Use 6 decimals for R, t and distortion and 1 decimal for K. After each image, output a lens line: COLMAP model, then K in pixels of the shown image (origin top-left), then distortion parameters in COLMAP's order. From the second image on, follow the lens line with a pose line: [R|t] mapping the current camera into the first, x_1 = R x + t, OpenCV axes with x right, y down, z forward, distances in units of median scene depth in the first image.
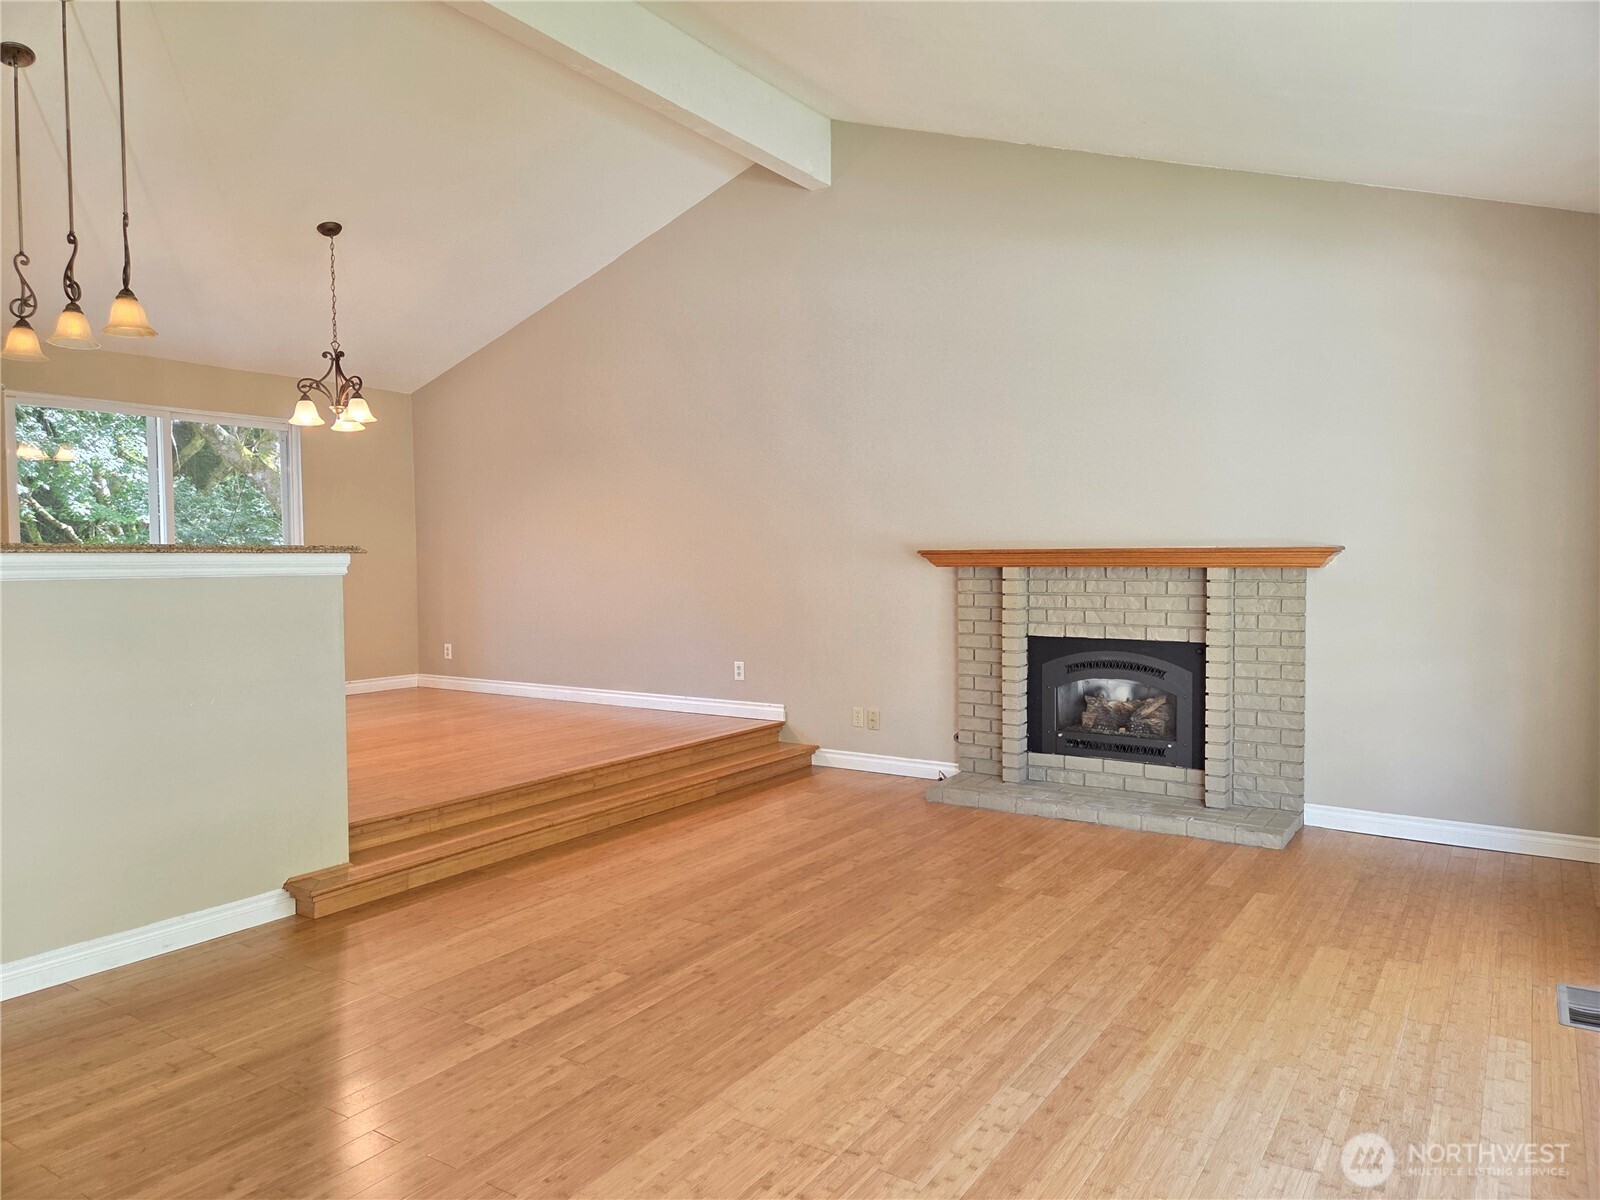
lens RADIAL K [[1069.2, 0, 811.6], [0, 1069.2, 581.6], [0, 0, 1]] dist [0.079916, -0.065526]
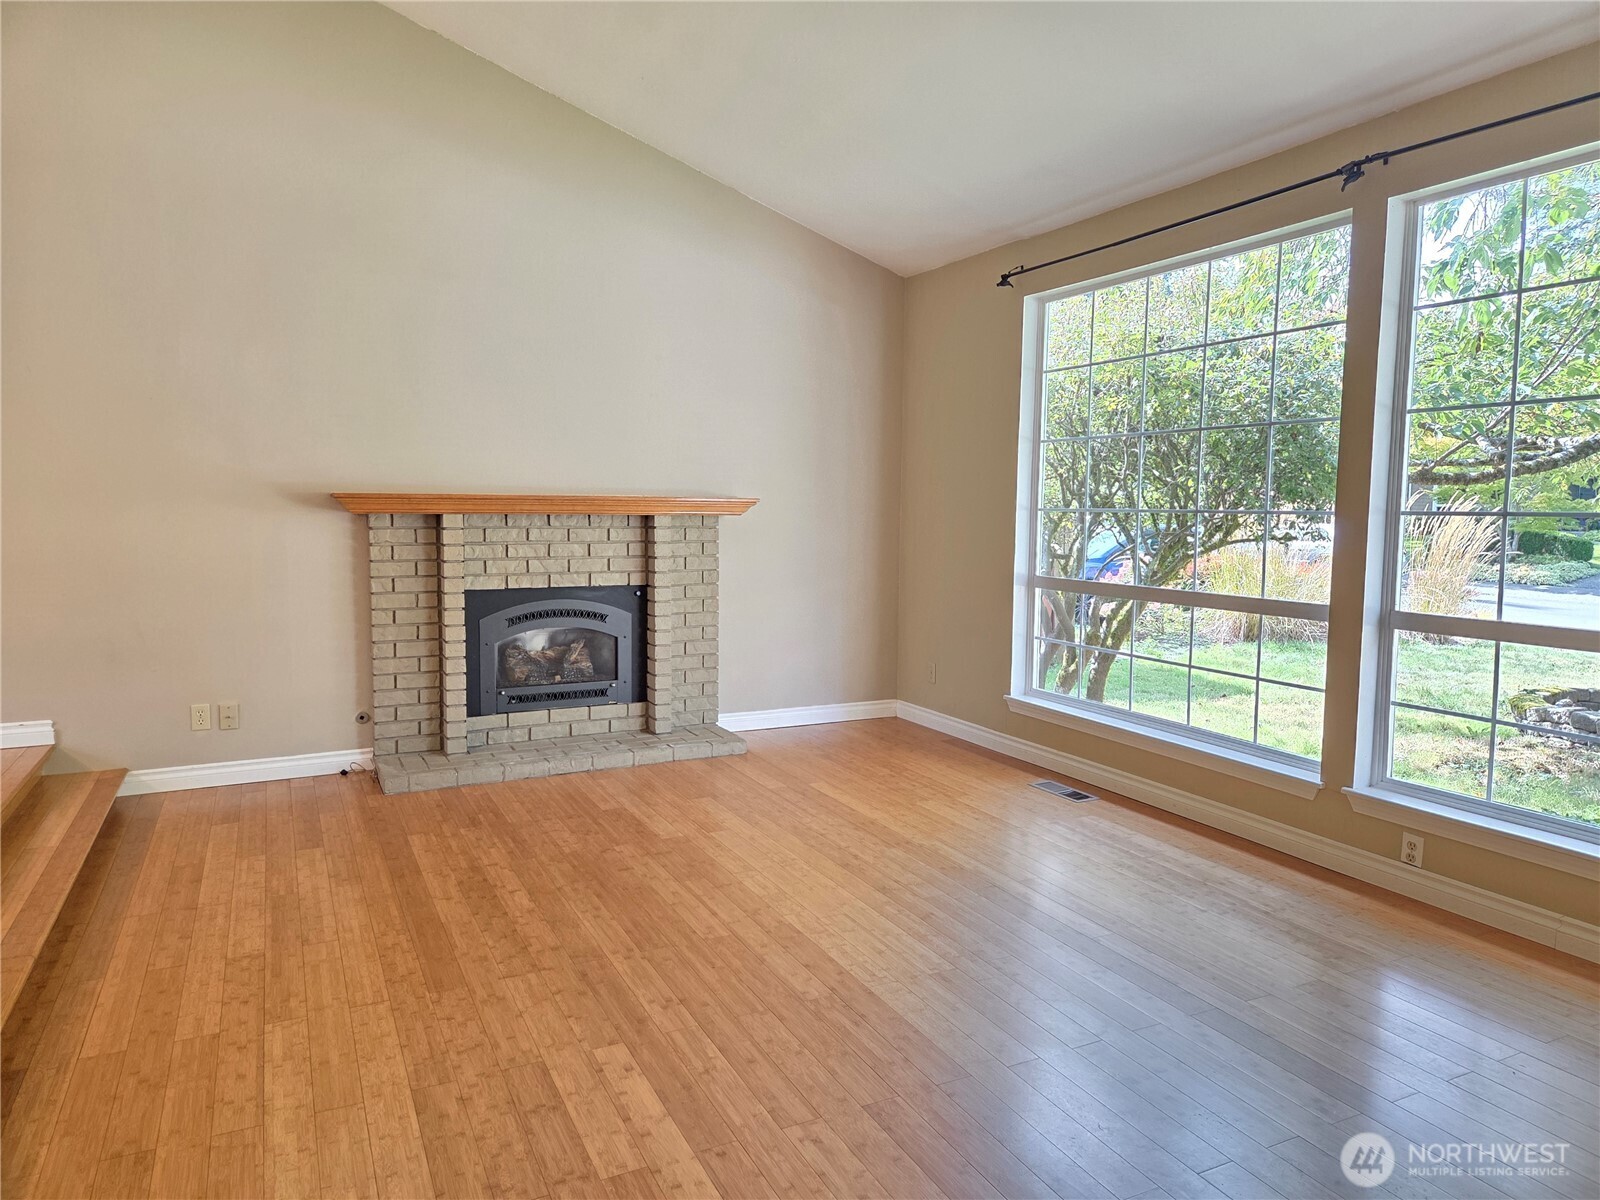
lens RADIAL K [[1069.2, 0, 811.6], [0, 1069.2, 581.6], [0, 0, 1]] dist [0.079916, -0.065526]
pose [[0.501187, -0.054417, 0.863626, -0.501290], [0.012772, 0.998377, 0.055495, -0.004044], [-0.865245, -0.016783, 0.501069, 0.332977]]
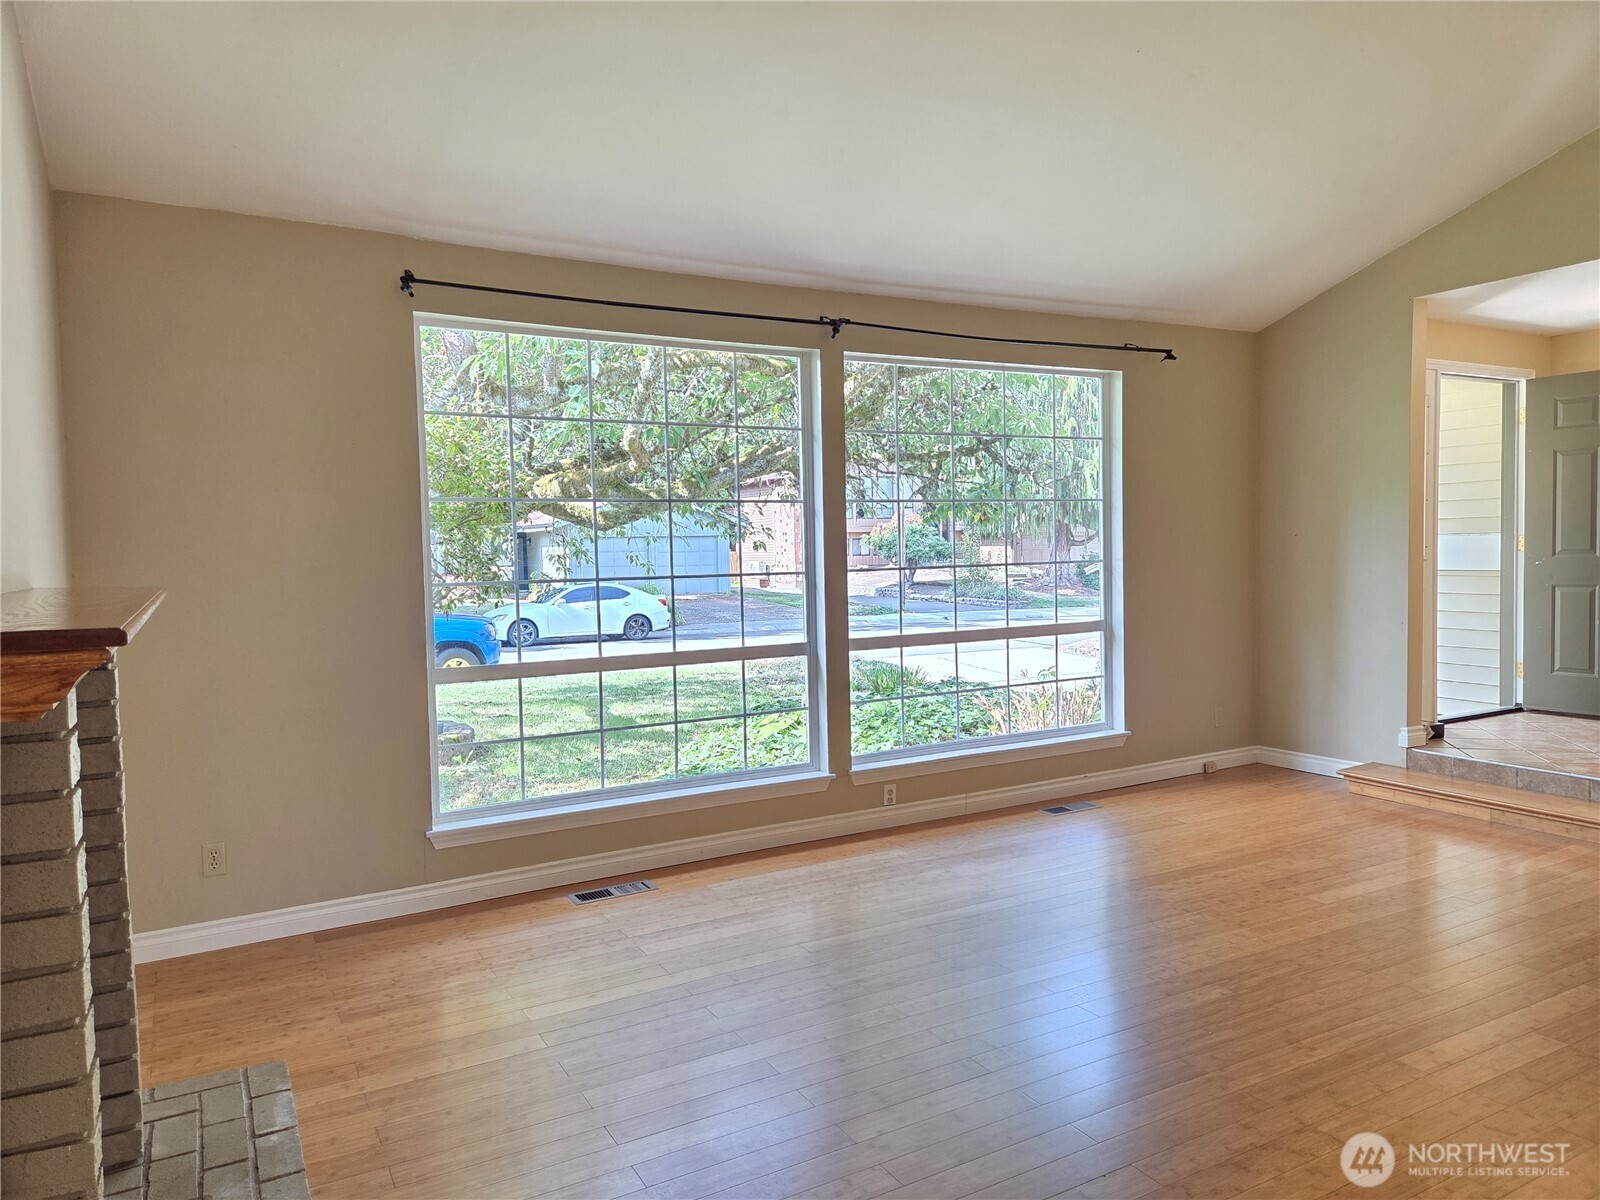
lens RADIAL K [[1058.1, 0, 800.0], [0, 1058.1, 600.0], [0, 0, 1]] dist [0.079554, -0.065257]
pose [[-0.885815, 0.001521, 0.464036, -0.098724], [0.038343, 0.996815, 0.069927, -0.050622], [-0.462452, 0.079735, -0.883052, 1.297317]]
